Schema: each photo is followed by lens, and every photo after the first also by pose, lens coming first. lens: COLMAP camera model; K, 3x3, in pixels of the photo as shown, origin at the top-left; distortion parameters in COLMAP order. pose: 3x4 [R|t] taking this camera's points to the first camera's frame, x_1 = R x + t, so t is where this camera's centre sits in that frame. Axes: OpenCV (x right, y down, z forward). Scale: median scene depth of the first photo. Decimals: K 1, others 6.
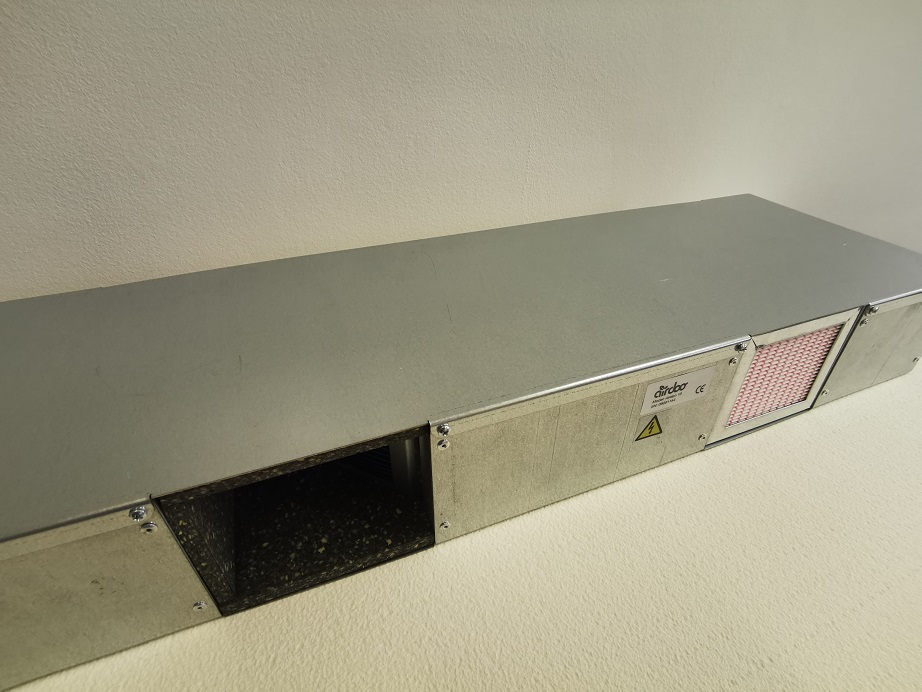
lens RADIAL K [[466.5, 0, 461.0], [0, 466.5, 346.0], [0, 0, 1]] dist [-0.003599, -0.000441]
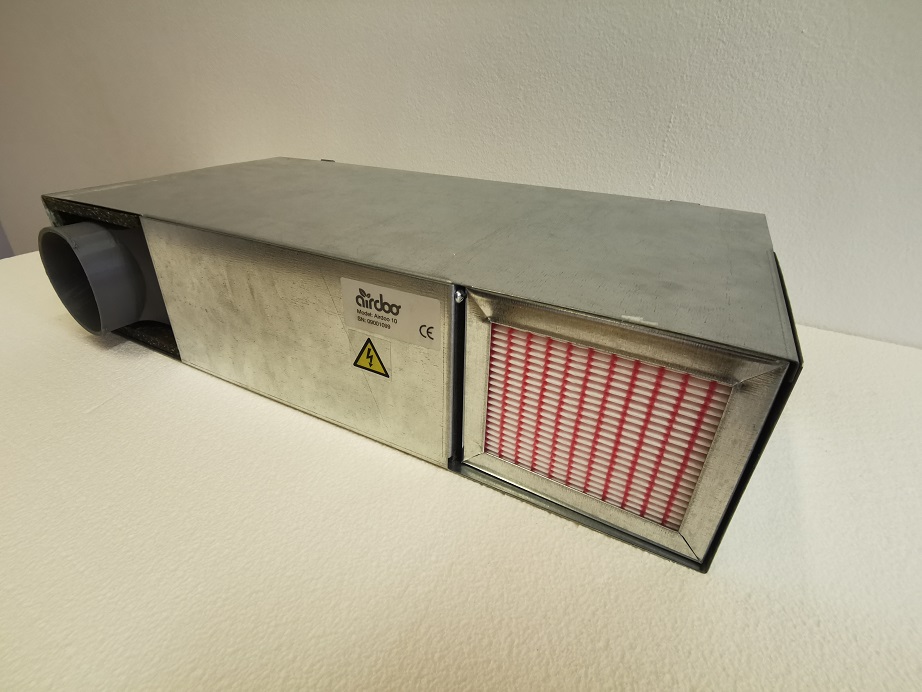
lens RADIAL K [[450.3, 0, 461.0], [0, 450.3, 346.0], [0, 0, 1]] dist [-0.001377, -0.000141]
pose [[0.658679, 0.383397, -0.647417, 0.991942], [-0.453319, 0.888958, 0.065231, 0.044620], [0.600536, 0.250520, 0.759340, 0.536564]]
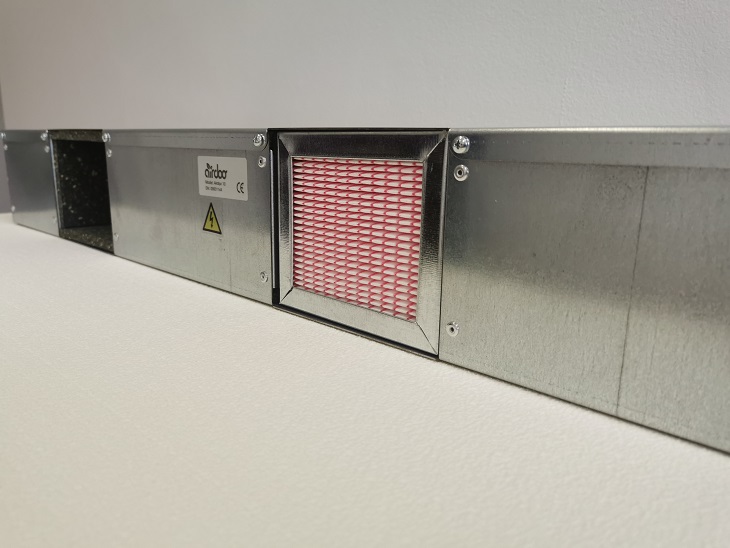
lens RADIAL K [[581.3, 0, 365.0], [0, 581.3, 274.0], [0, 0, 1]] dist [0.039552, -0.001820]
pose [[0.421065, 0.206026, -0.883322, 1.686829], [-0.528156, 0.847421, -0.054111, 0.170745], [0.737398, 0.489316, 0.465633, 0.733873]]
